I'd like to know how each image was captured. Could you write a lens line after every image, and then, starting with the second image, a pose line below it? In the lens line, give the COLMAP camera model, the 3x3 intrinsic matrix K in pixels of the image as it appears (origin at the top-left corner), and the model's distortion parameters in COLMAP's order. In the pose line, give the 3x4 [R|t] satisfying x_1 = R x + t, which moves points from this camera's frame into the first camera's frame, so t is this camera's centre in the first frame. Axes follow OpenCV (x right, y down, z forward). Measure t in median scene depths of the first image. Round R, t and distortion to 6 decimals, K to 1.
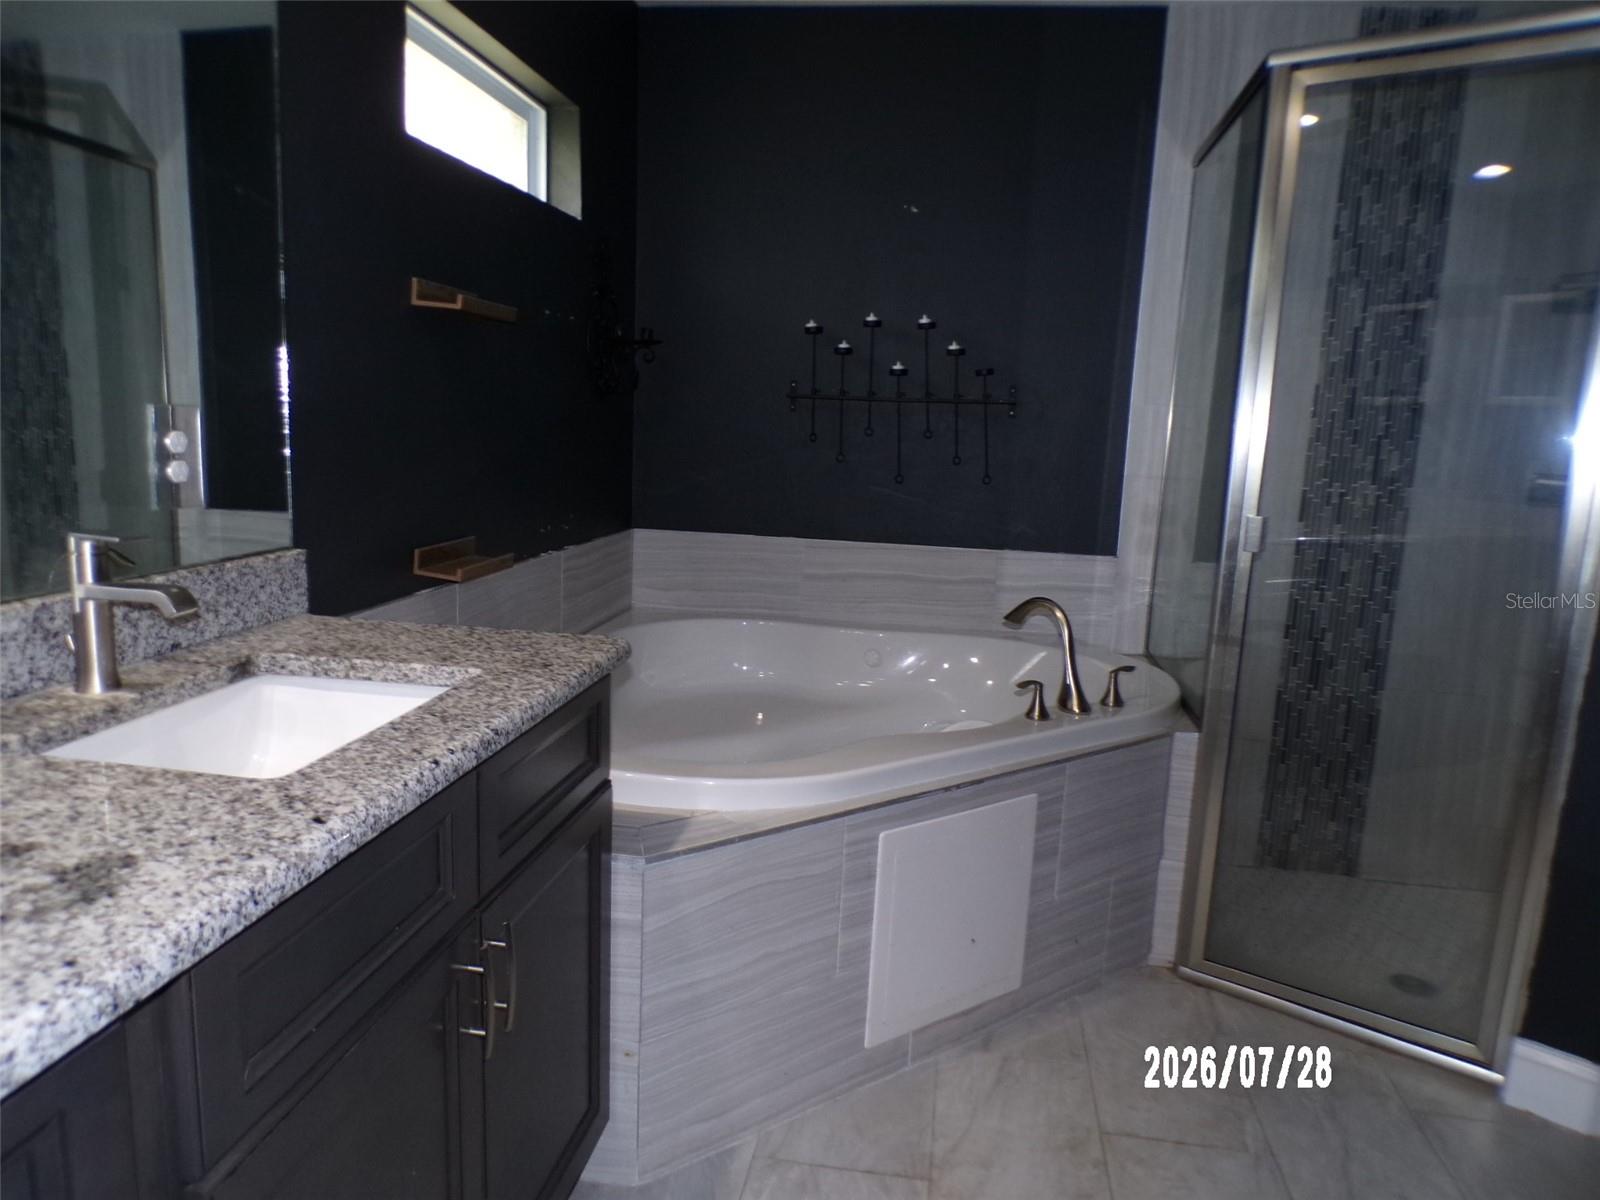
lens RADIAL K [[1084.5, 0, 799.0], [0, 1084.5, 594.6], [0, 0, 1]] dist [-0.033322, 0.002013]
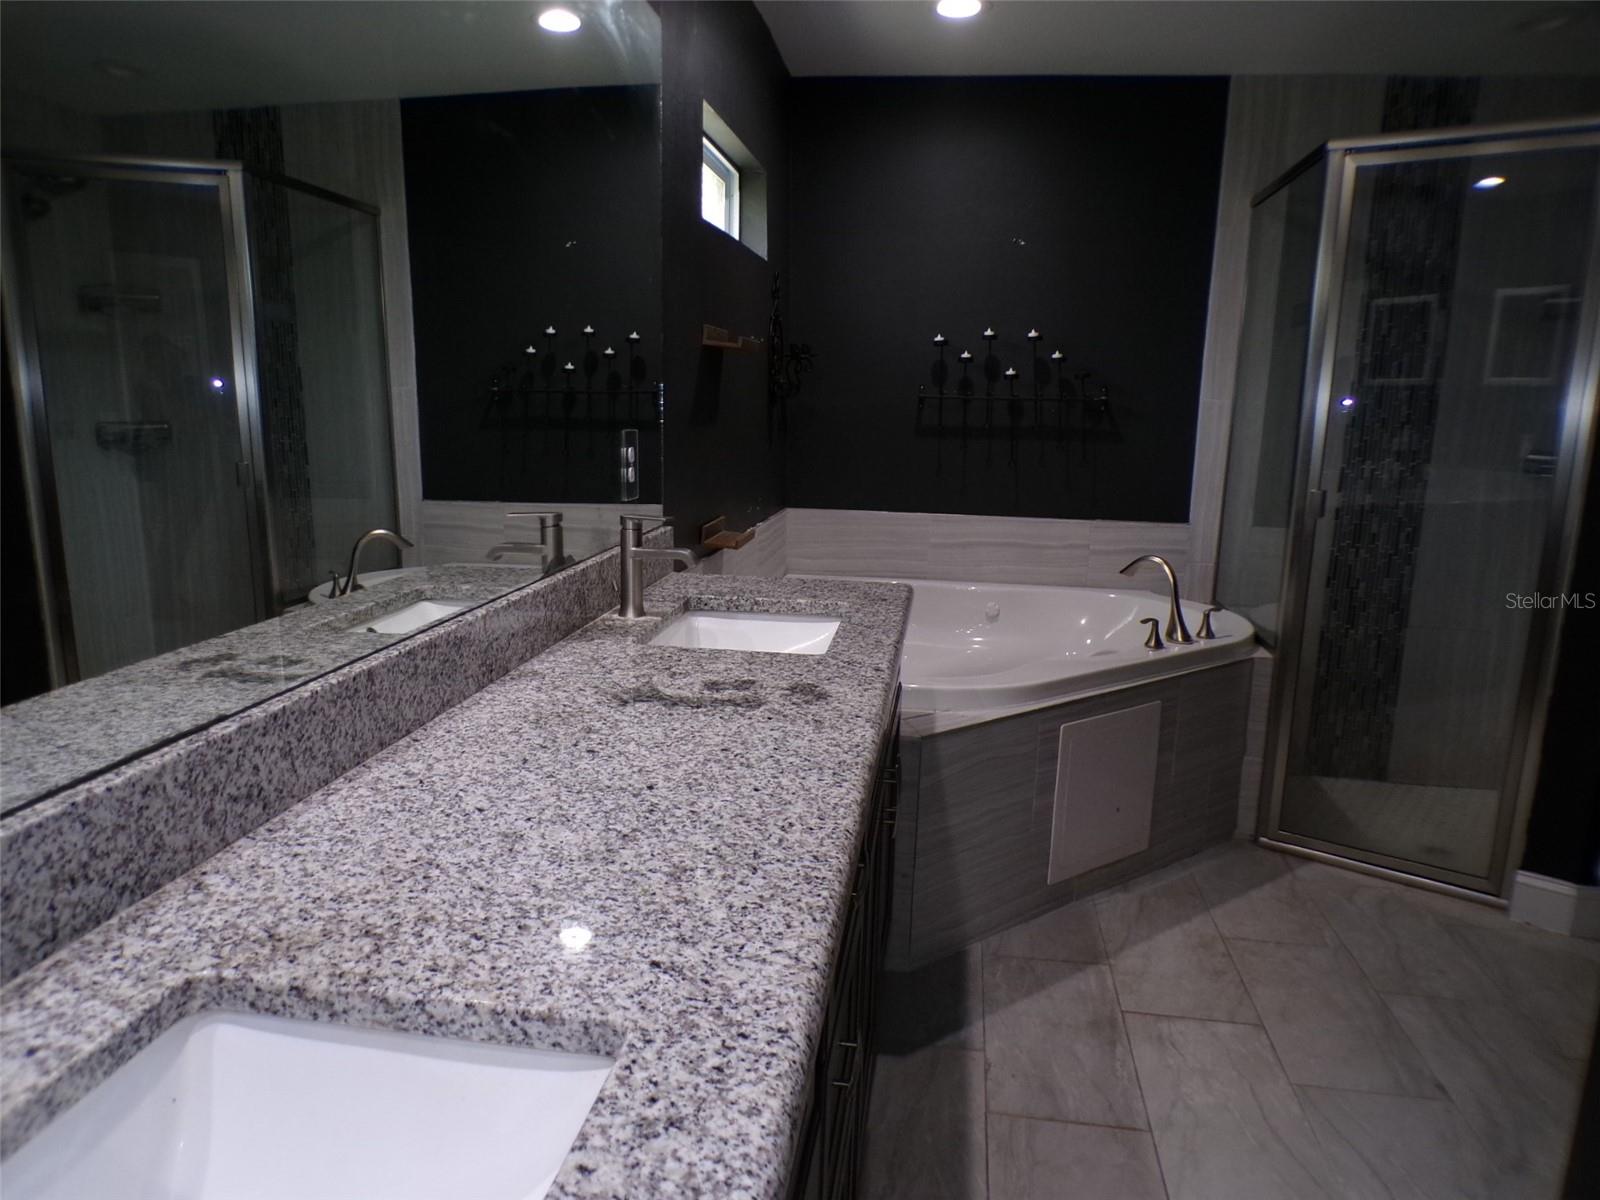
lens RADIAL K [[1083.9, 0, 800.0], [0, 1083.9, 600.0], [0, 0, 1]] dist [-0.039463, 0.006241]
pose [[0.999772, -0.020581, 0.005602, -0.170707], [0.020434, 0.999477, 0.025081, 0.012414], [-0.006115, -0.024961, 0.999670, -0.242158]]
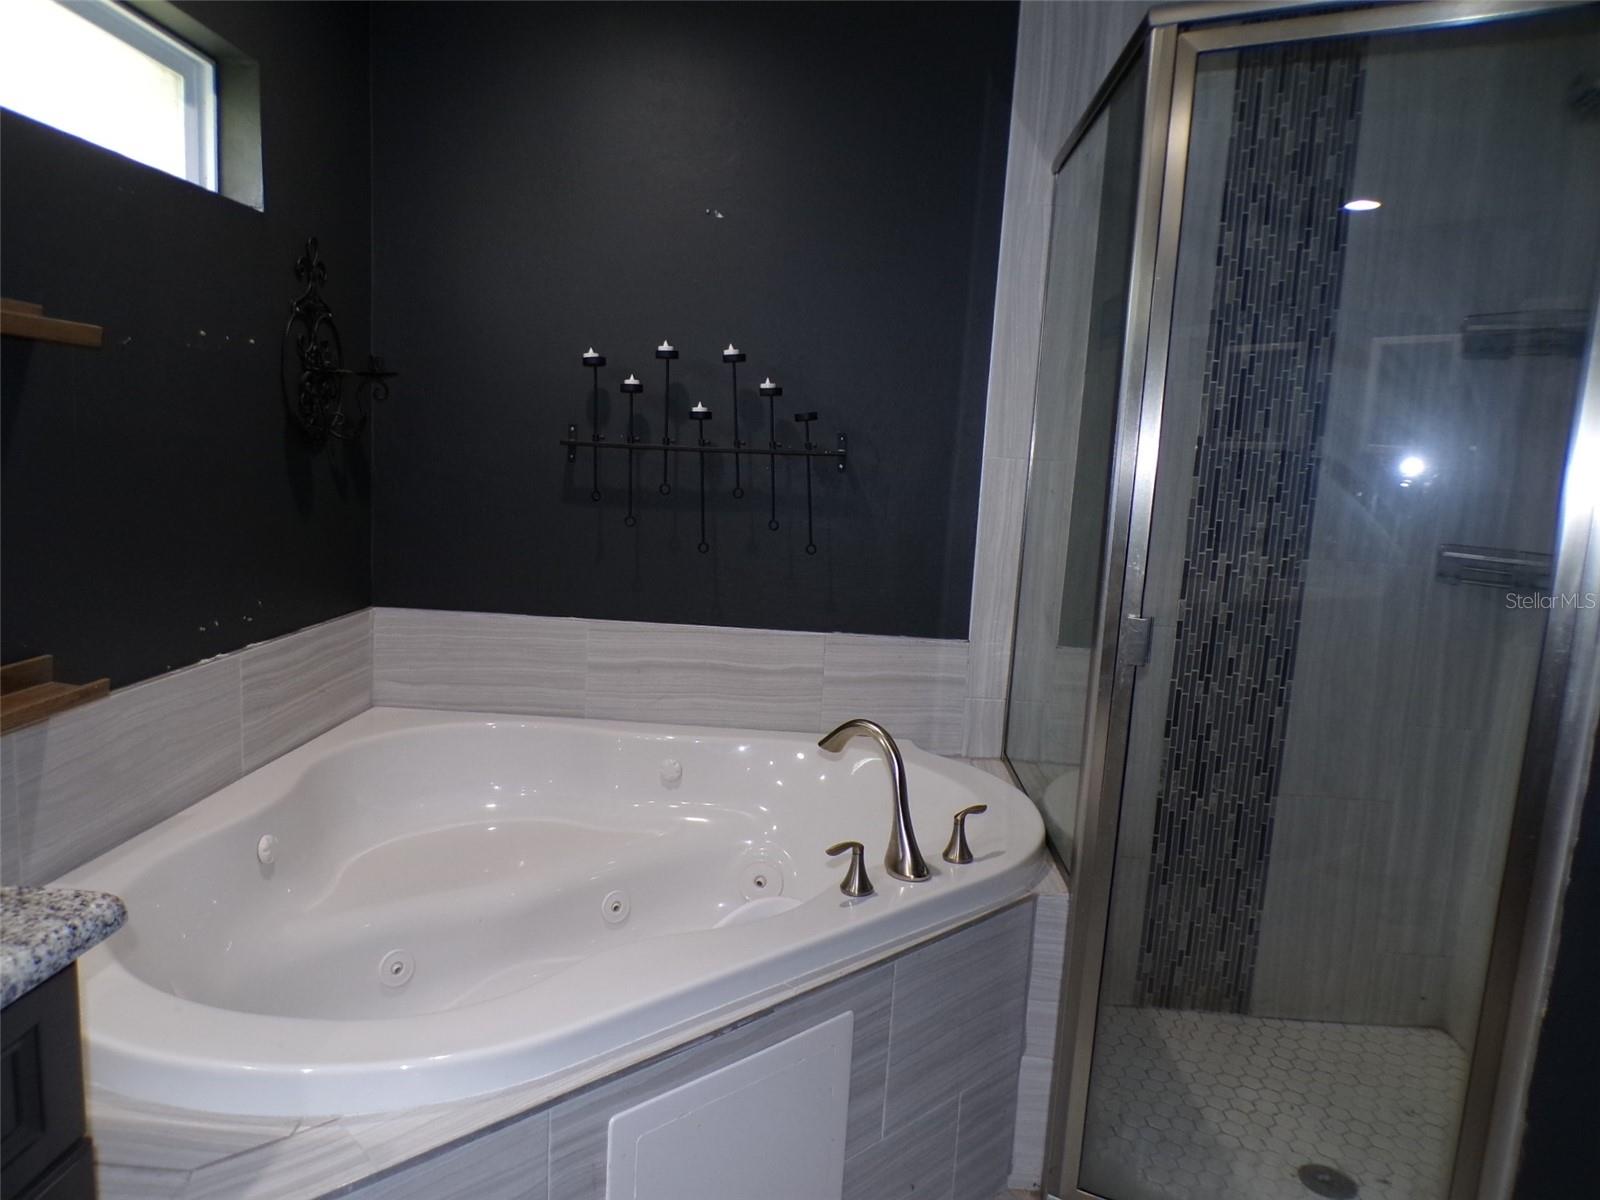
lens RADIAL K [[1083.9, 0, 800.0], [0, 1083.9, 600.0], [0, 0, 1]] dist [-0.039463, 0.006241]
pose [[0.993157, -0.005852, 0.116636, 0.076207], [0.008131, 0.999785, -0.019068, -0.056431], [-0.116500, 0.019886, 0.992992, 0.210547]]
